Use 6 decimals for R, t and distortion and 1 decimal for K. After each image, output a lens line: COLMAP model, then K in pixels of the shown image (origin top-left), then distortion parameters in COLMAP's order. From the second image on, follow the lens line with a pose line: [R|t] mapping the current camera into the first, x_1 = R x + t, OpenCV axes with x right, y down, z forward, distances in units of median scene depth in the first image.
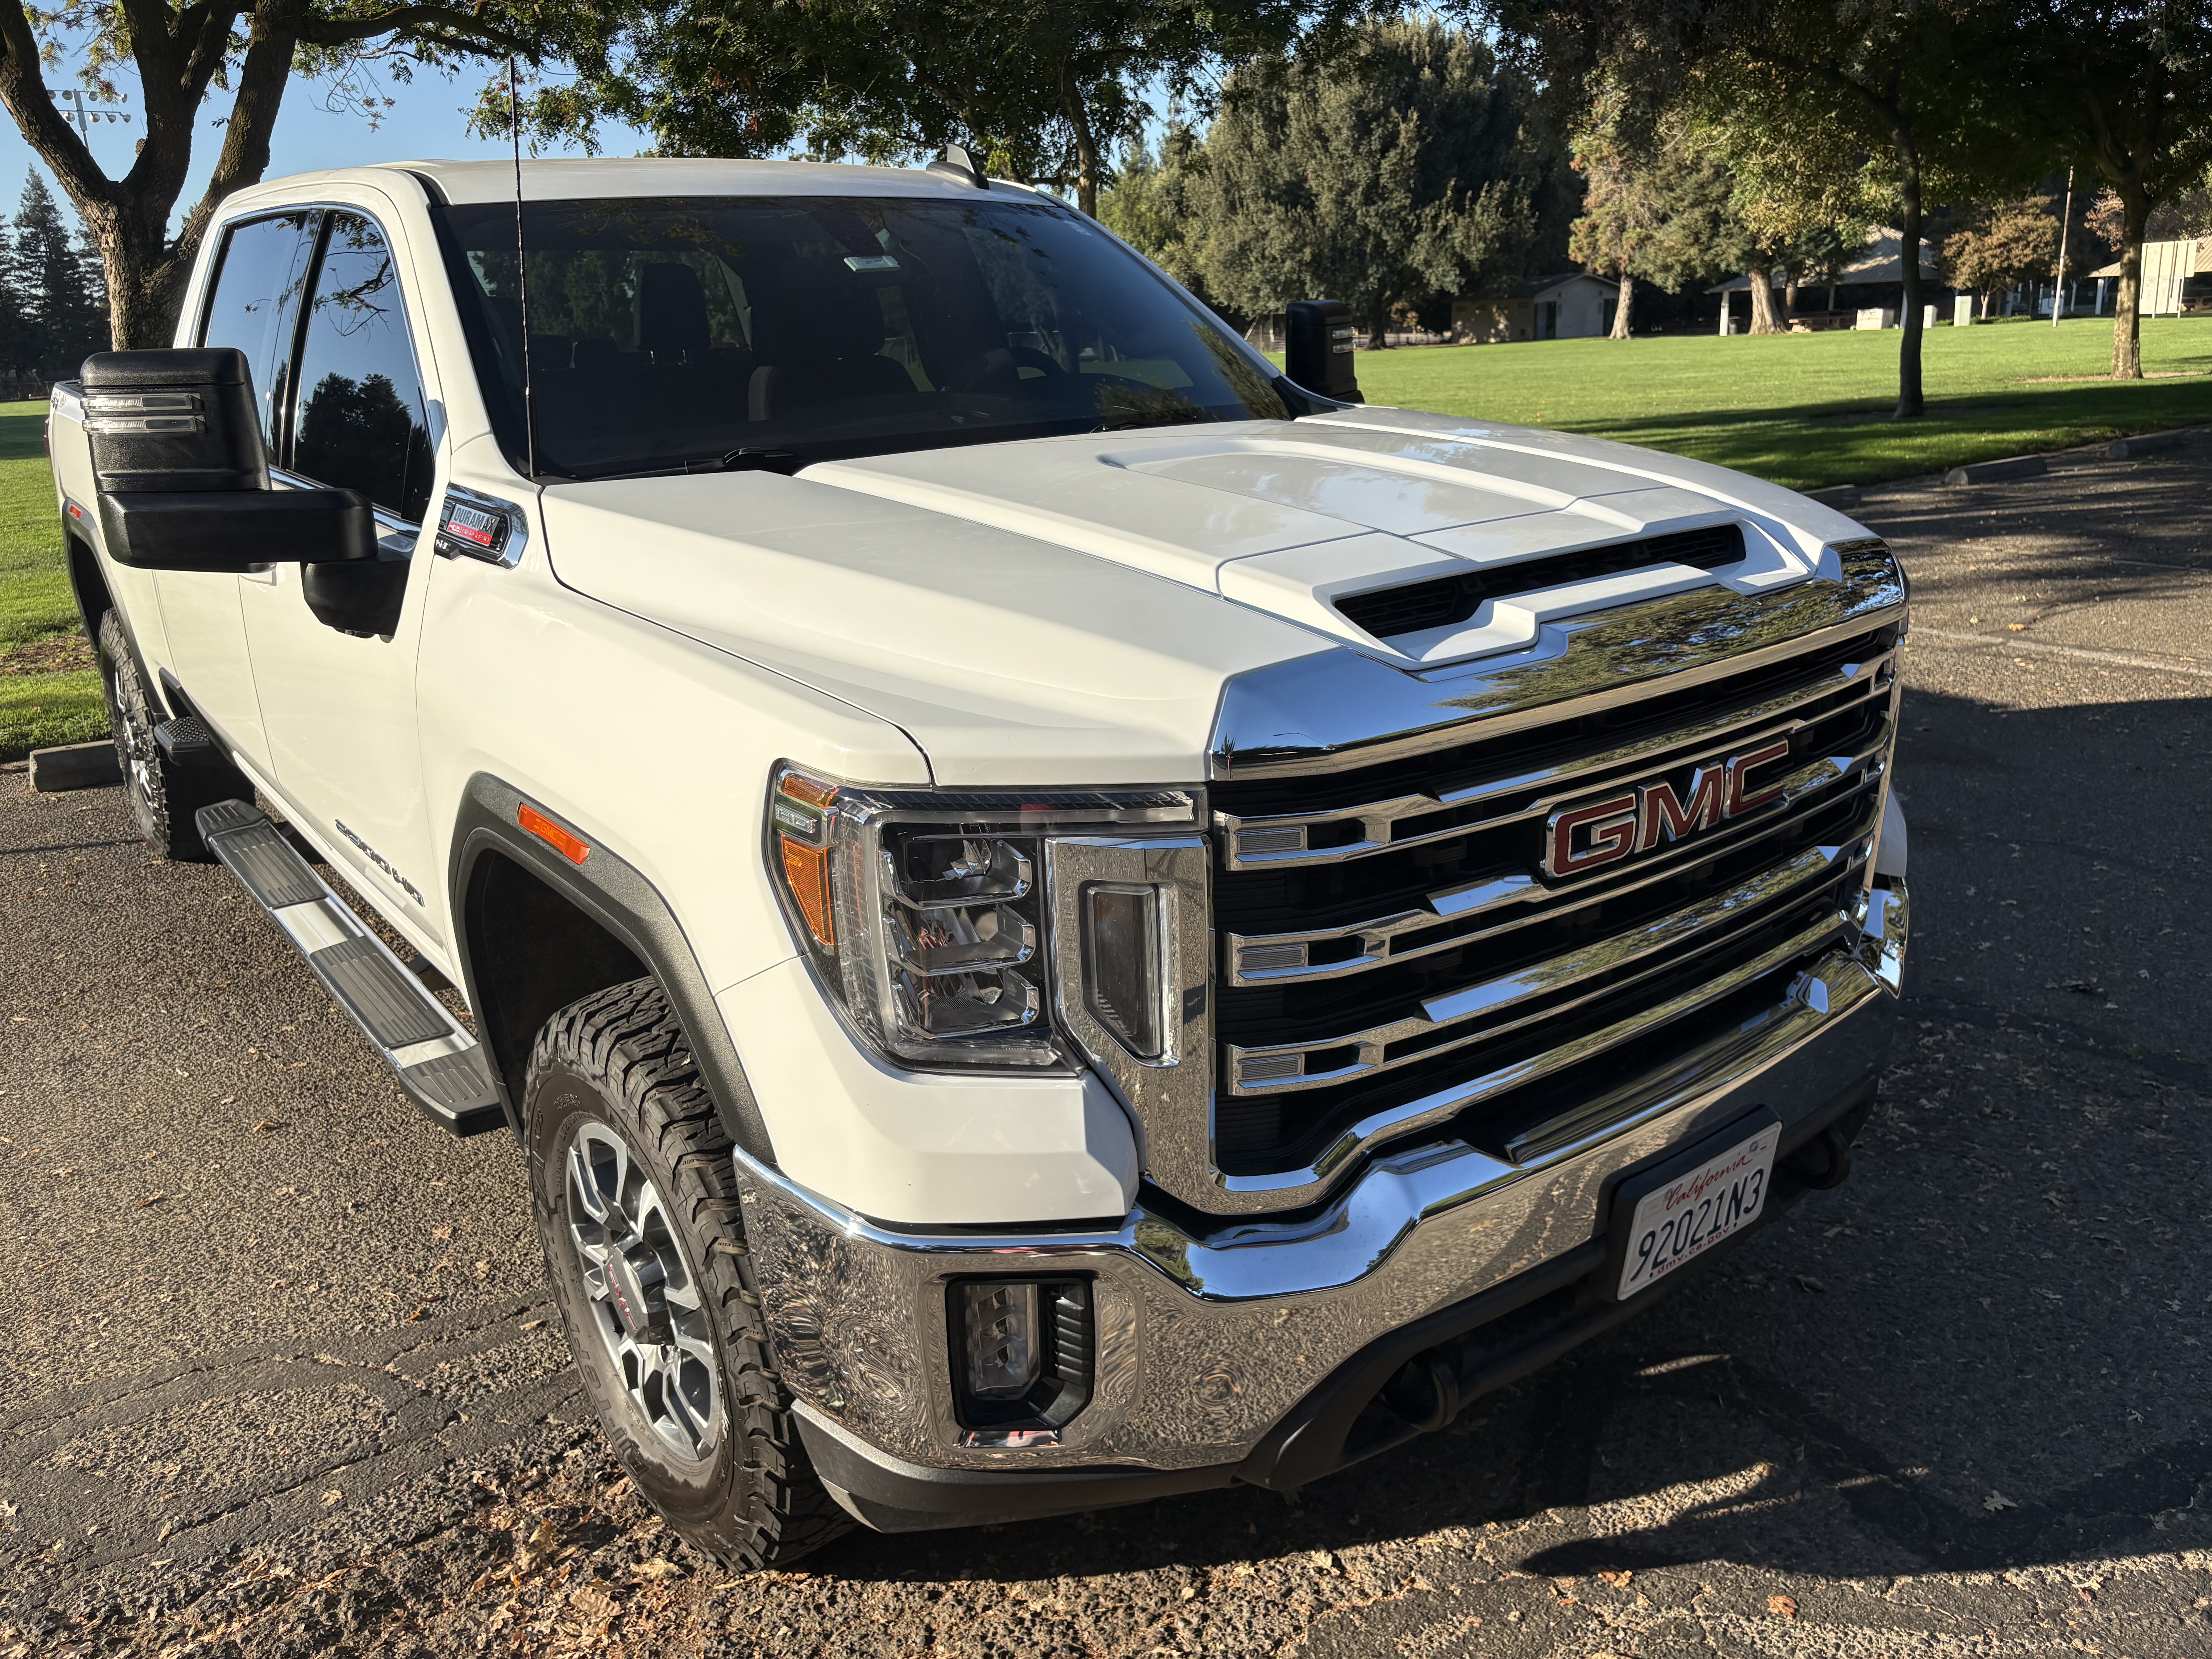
lens RADIAL K [[1682.9, 0, 1106.0], [0, 1682.9, 829.5], [0, 0, 1]] dist [0.064312, -0.080684]
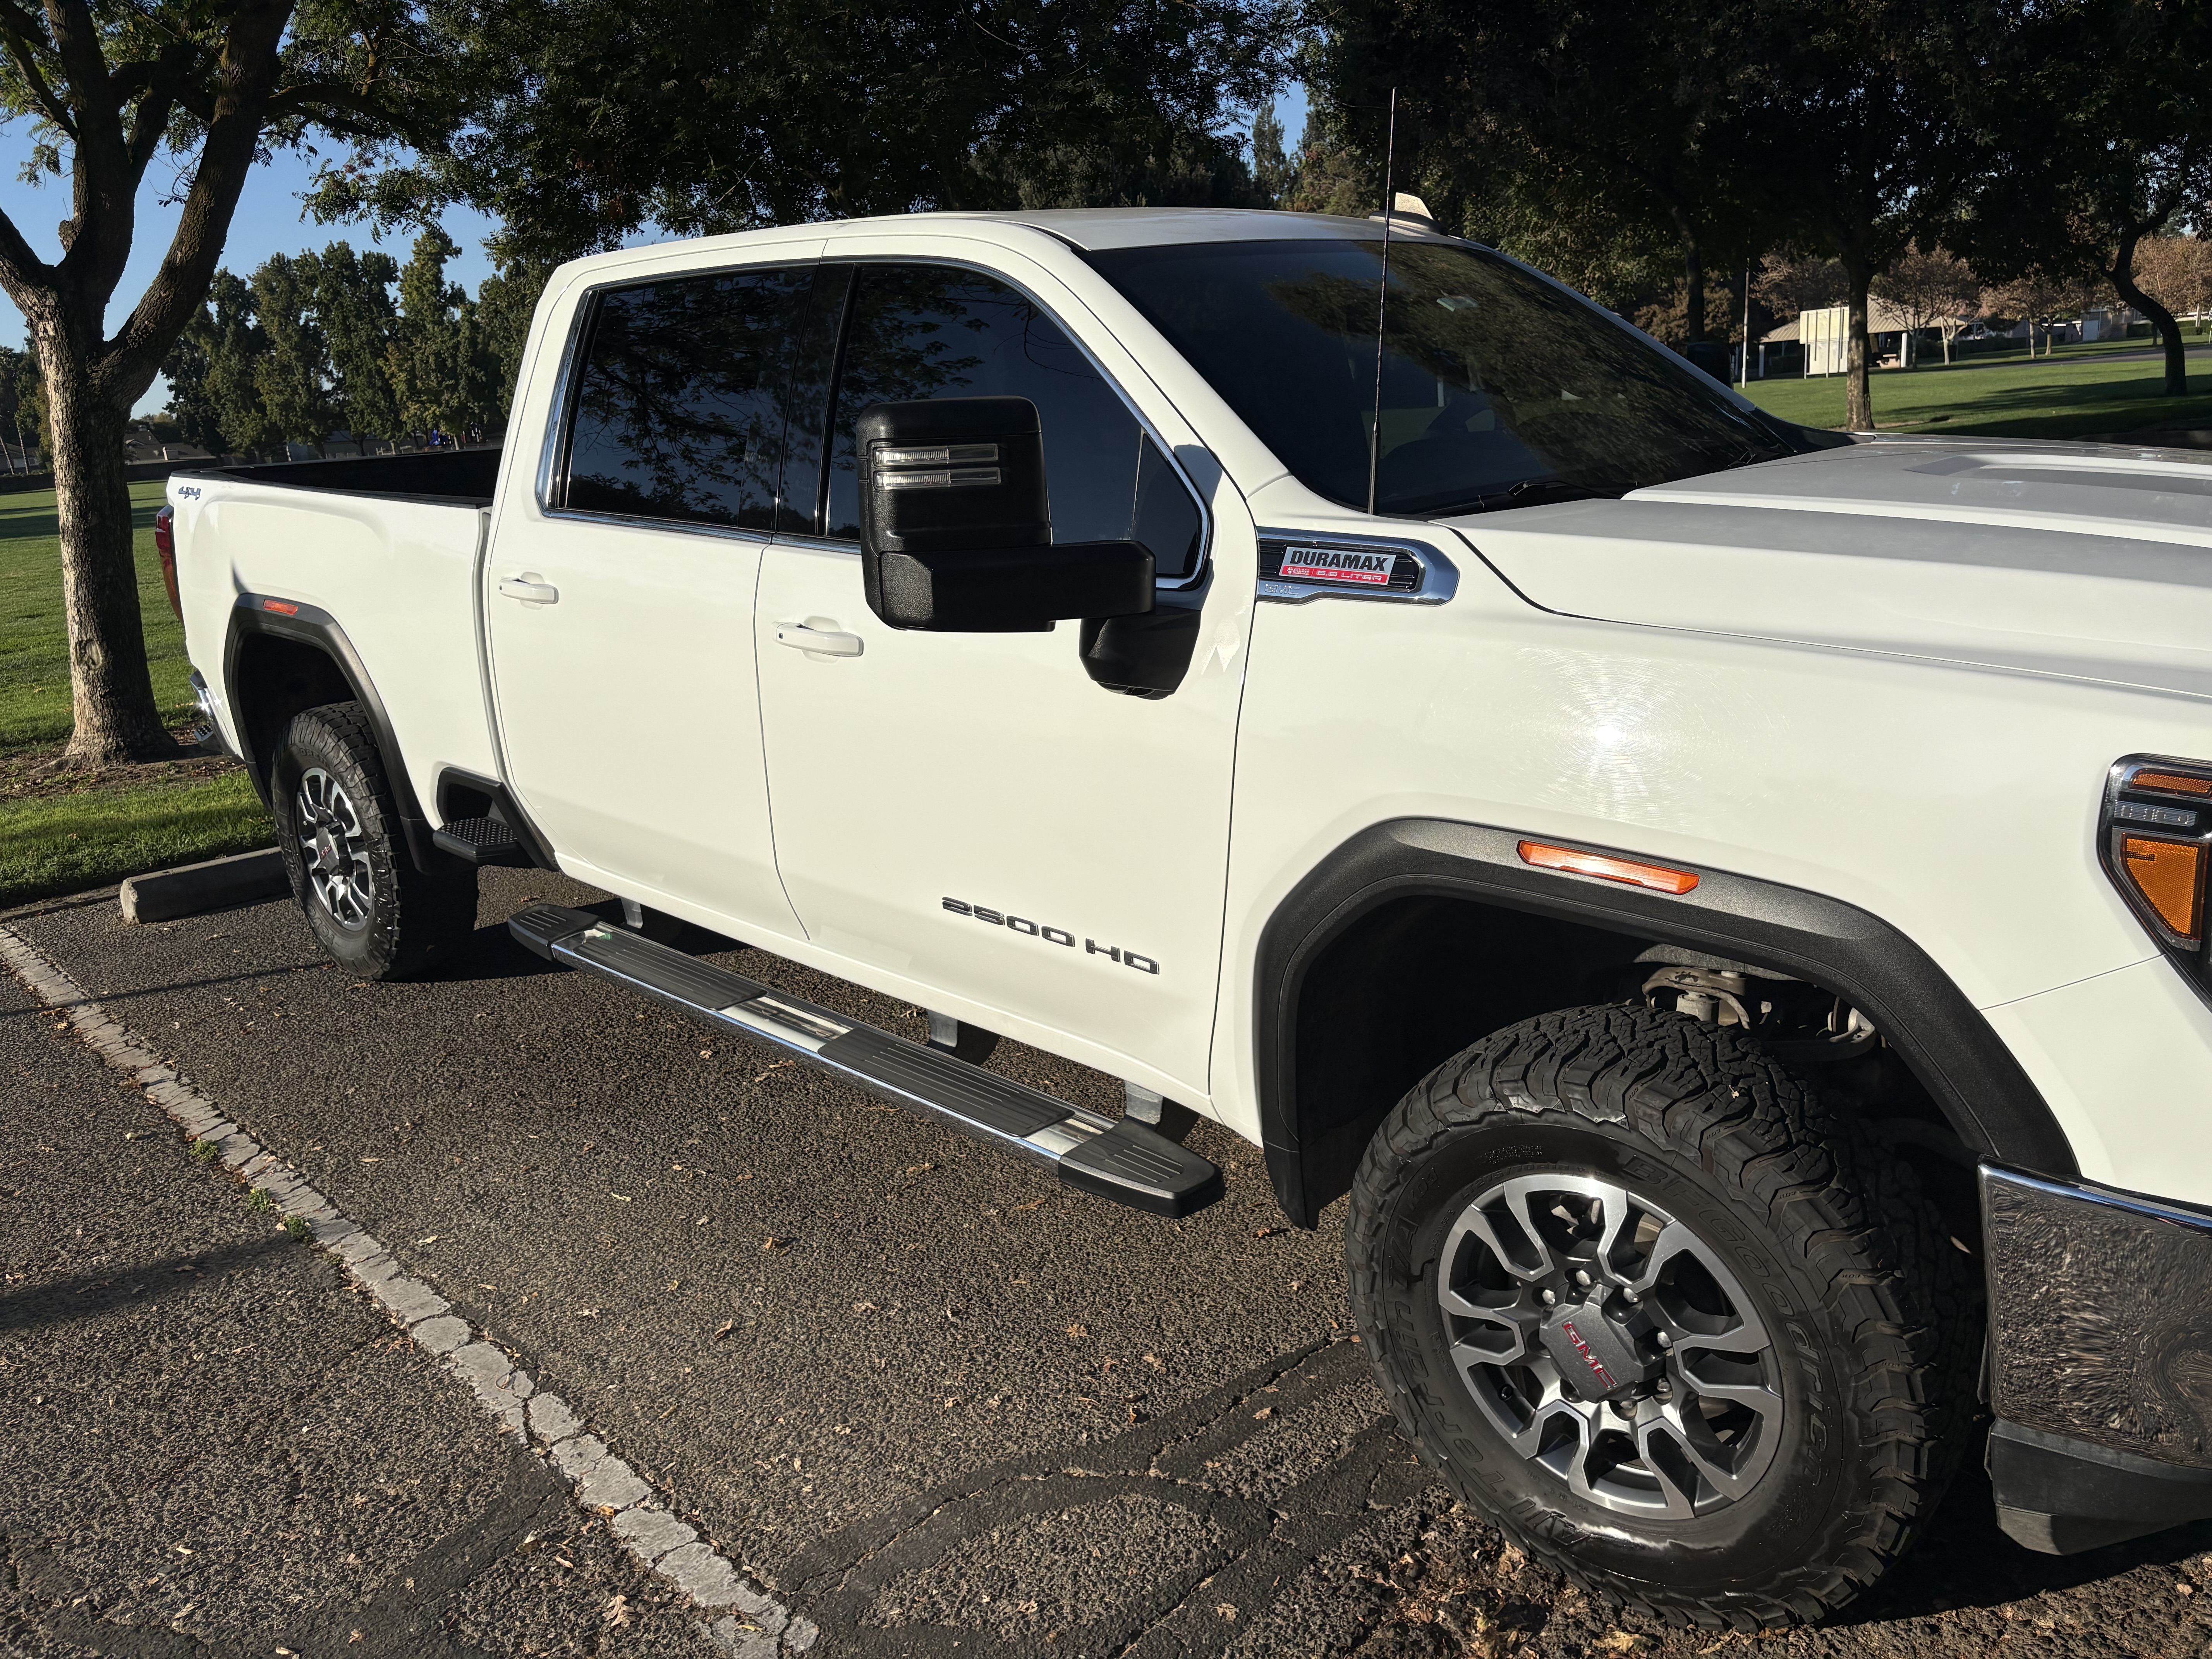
lens RADIAL K [[1677.2, 0, 1116.4], [0, 1677.2, 820.8], [0, 0, 1]] dist [0.090753, -0.113026]
pose [[0.986360, -0.062740, 0.152176, -0.173273], [0.070184, 0.996561, -0.044040, -0.000104], [-0.148890, 0.054120, 0.987372, 0.019896]]
